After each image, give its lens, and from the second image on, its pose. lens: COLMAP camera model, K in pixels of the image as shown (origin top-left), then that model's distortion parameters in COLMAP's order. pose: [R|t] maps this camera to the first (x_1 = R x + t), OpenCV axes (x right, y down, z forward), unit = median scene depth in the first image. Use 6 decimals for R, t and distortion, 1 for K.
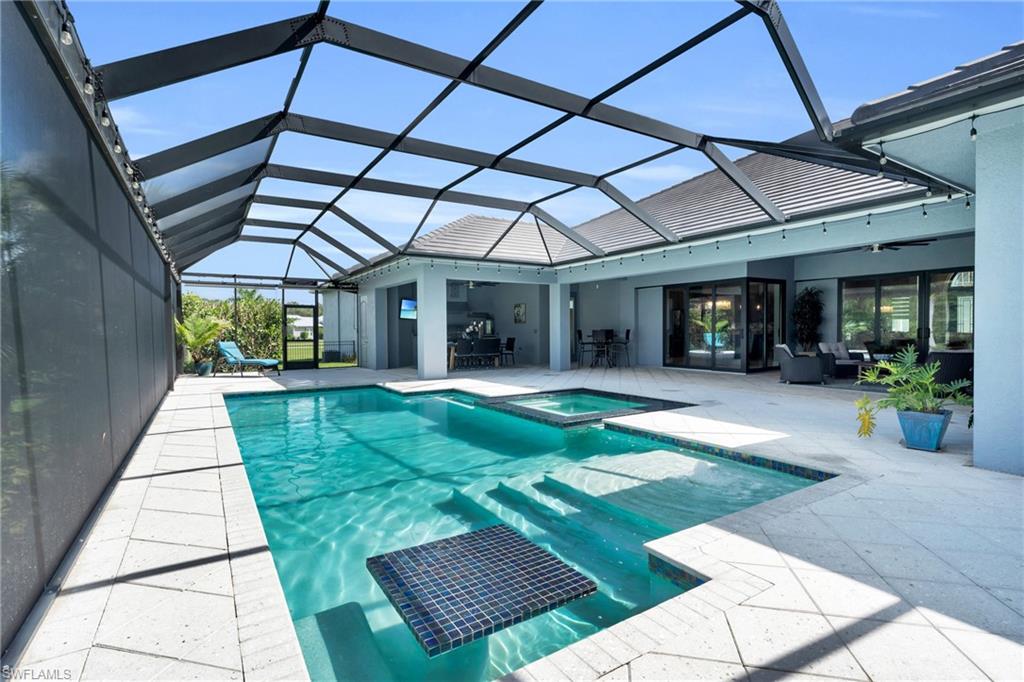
lens RADIAL K [[465.6, 0, 515.8], [0, 465.6, 340.5], [0, 0, 1]] dist [-0.002060, 0.000315]
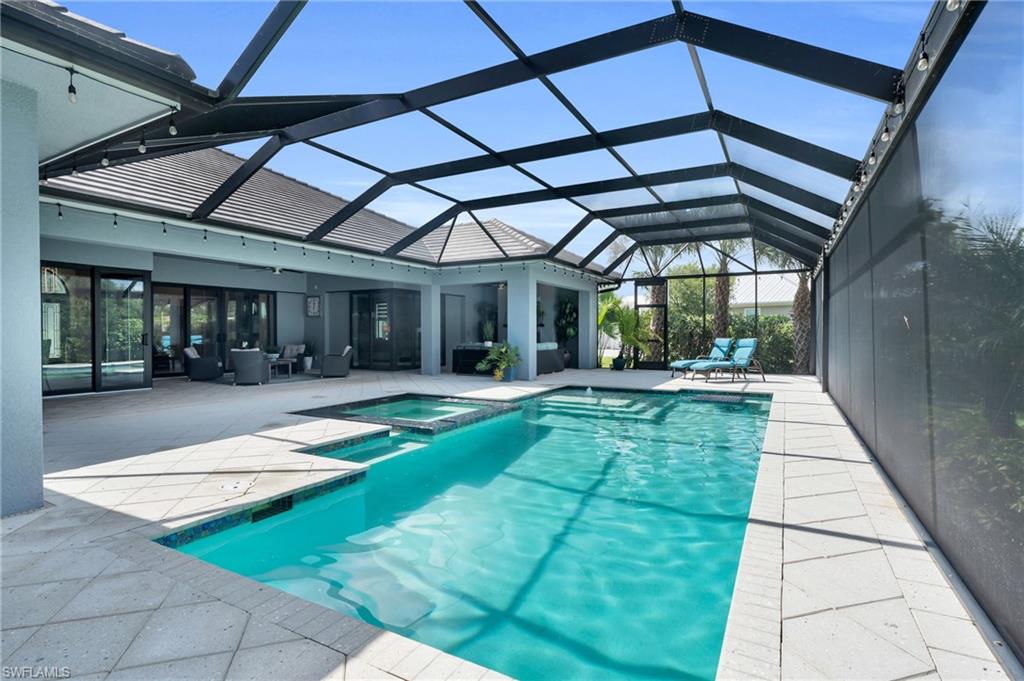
lens RADIAL K [[465.6, 0, 515.8], [0, 465.6, 340.0], [0, 0, 1]] dist [-0.002060, 0.000315]
pose [[-0.478779, -0.010469, 0.877873, -0.489989], [0.026358, 0.999307, 0.026293, -0.019560], [-0.877540, 0.035727, -0.478171, 0.788577]]
